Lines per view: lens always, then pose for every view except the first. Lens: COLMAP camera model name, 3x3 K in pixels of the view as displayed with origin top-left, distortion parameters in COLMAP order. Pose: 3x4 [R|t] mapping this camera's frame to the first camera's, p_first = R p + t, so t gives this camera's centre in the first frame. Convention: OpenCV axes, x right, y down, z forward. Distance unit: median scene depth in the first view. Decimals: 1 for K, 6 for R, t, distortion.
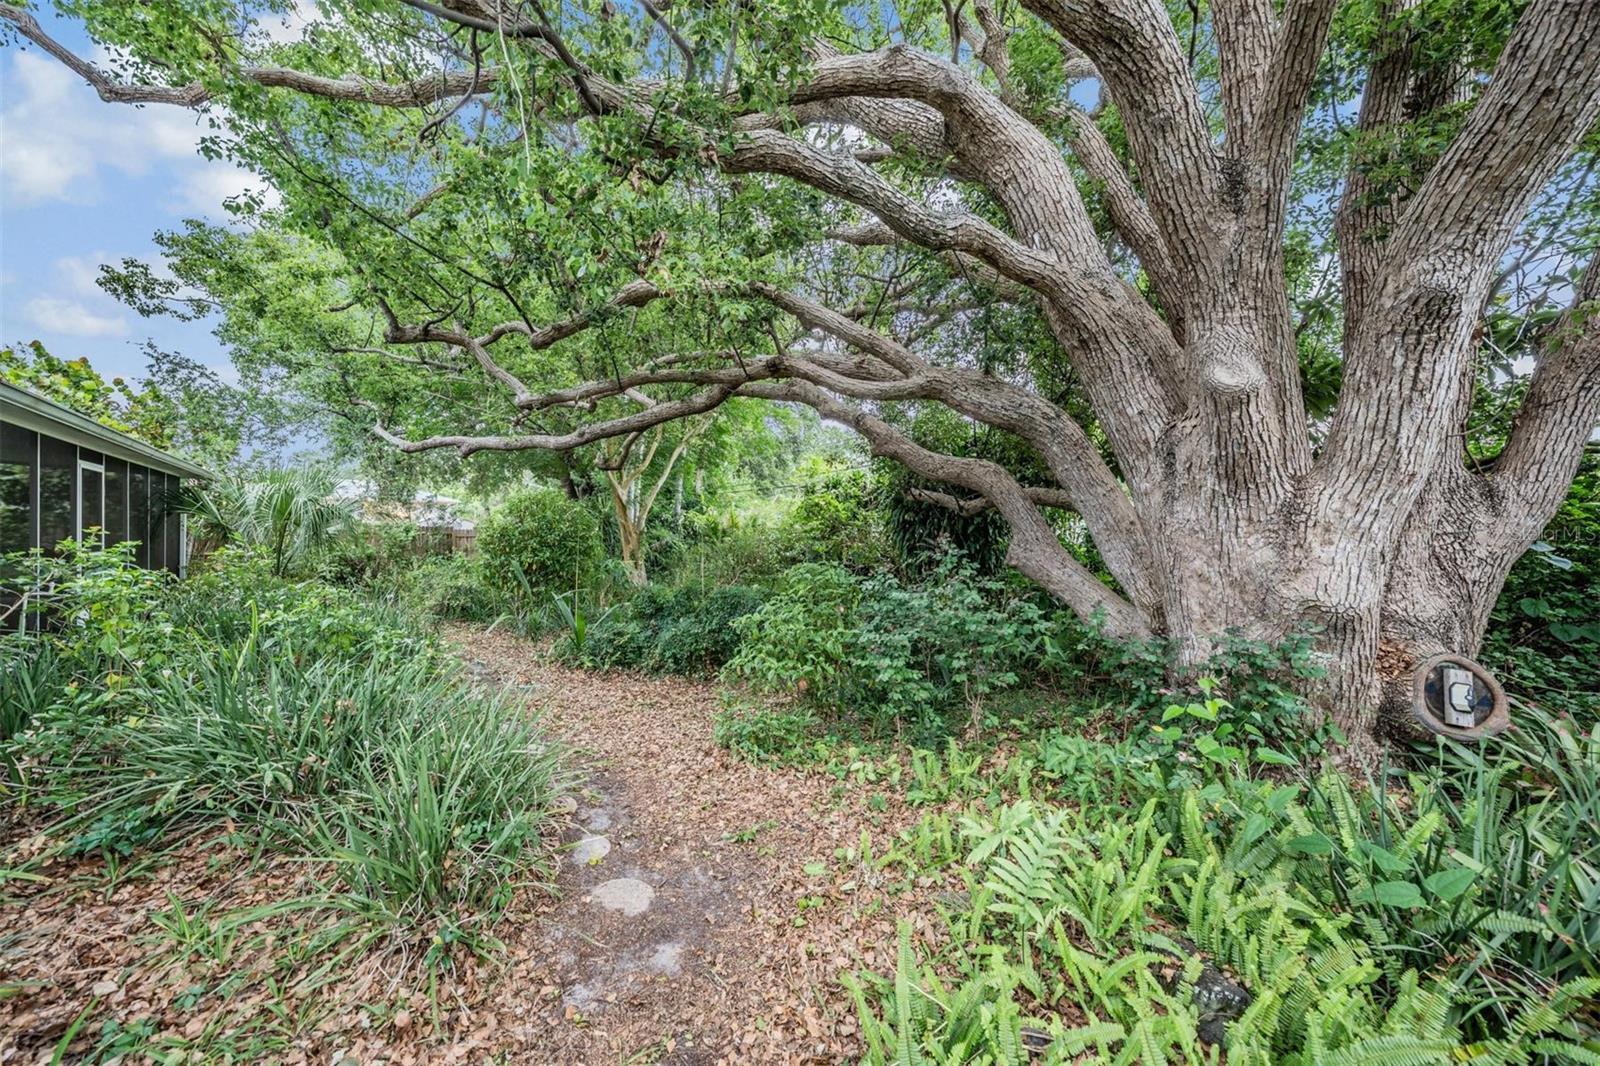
lens RADIAL K [[548.2, 0, 799.5], [0, 548.2, 527.0], [0, 0, 1]] dist [-0.000699, 0.000004]
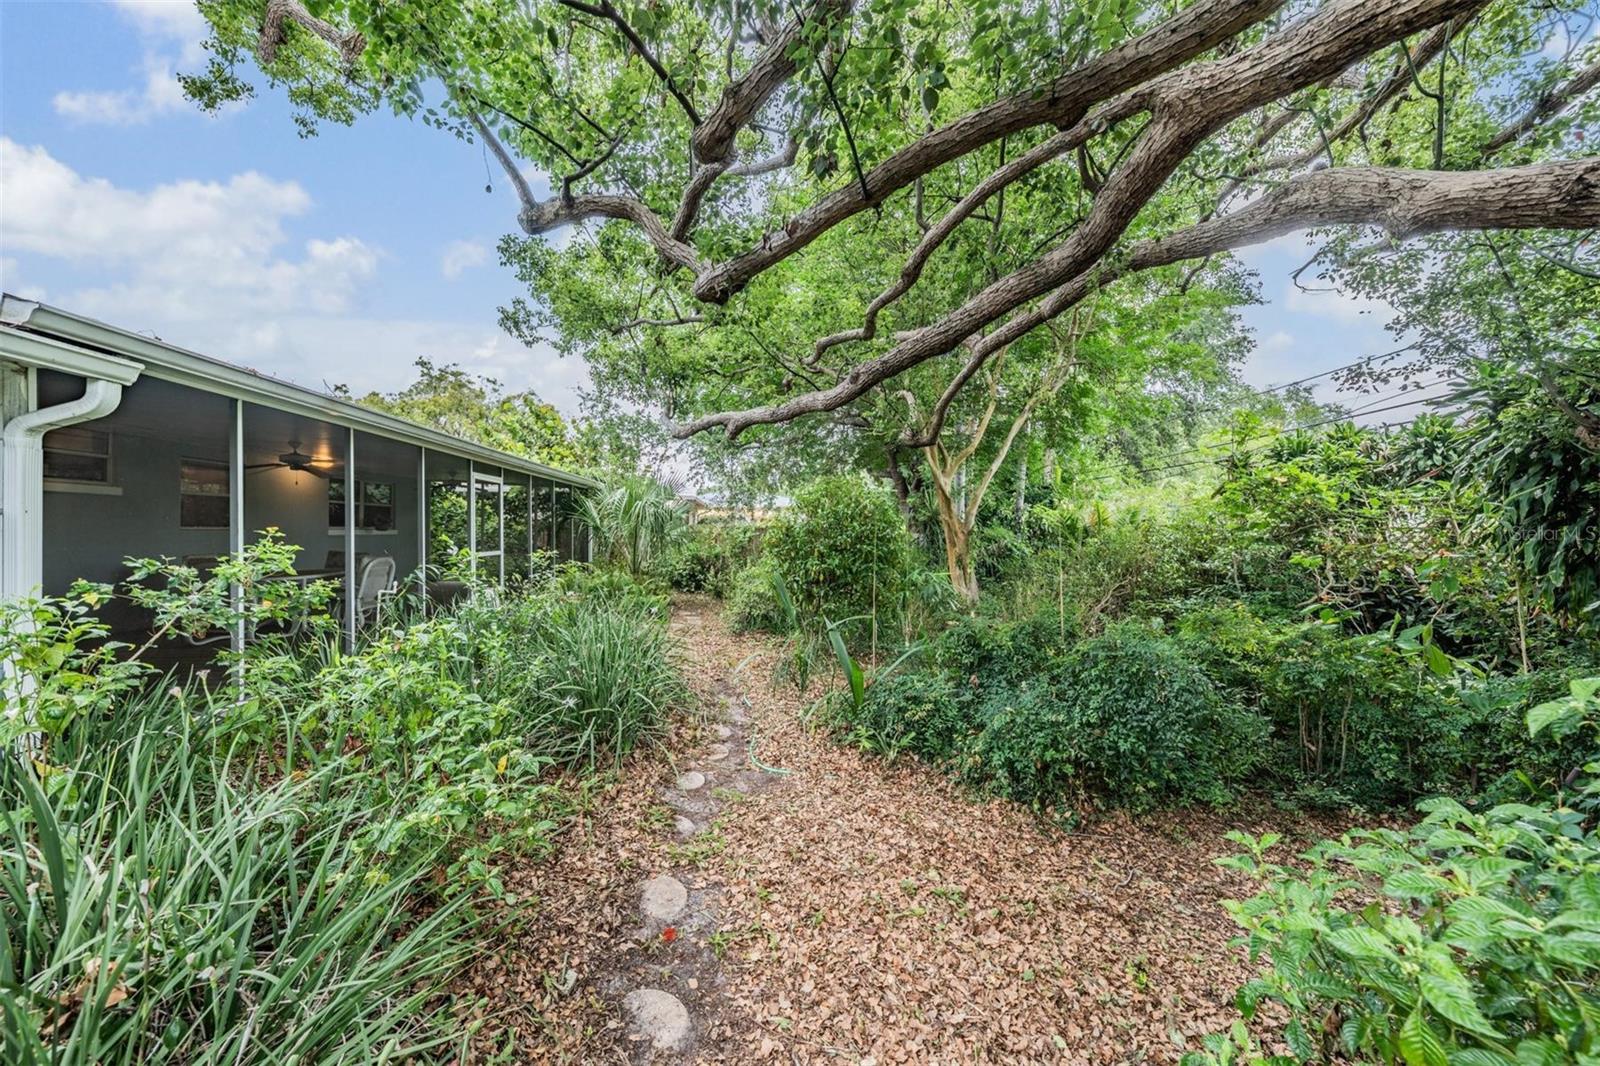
lens RADIAL K [[548.2, 0, 797.7], [0, 548.2, 525.7], [0, 0, 1]] dist [-0.000699, 0.000004]
pose [[0.820849, -0.012974, -0.570998, -0.045181], [0.011308, 0.999915, -0.006464, 0.003122], [0.571034, -0.001151, 0.820926, 0.221654]]
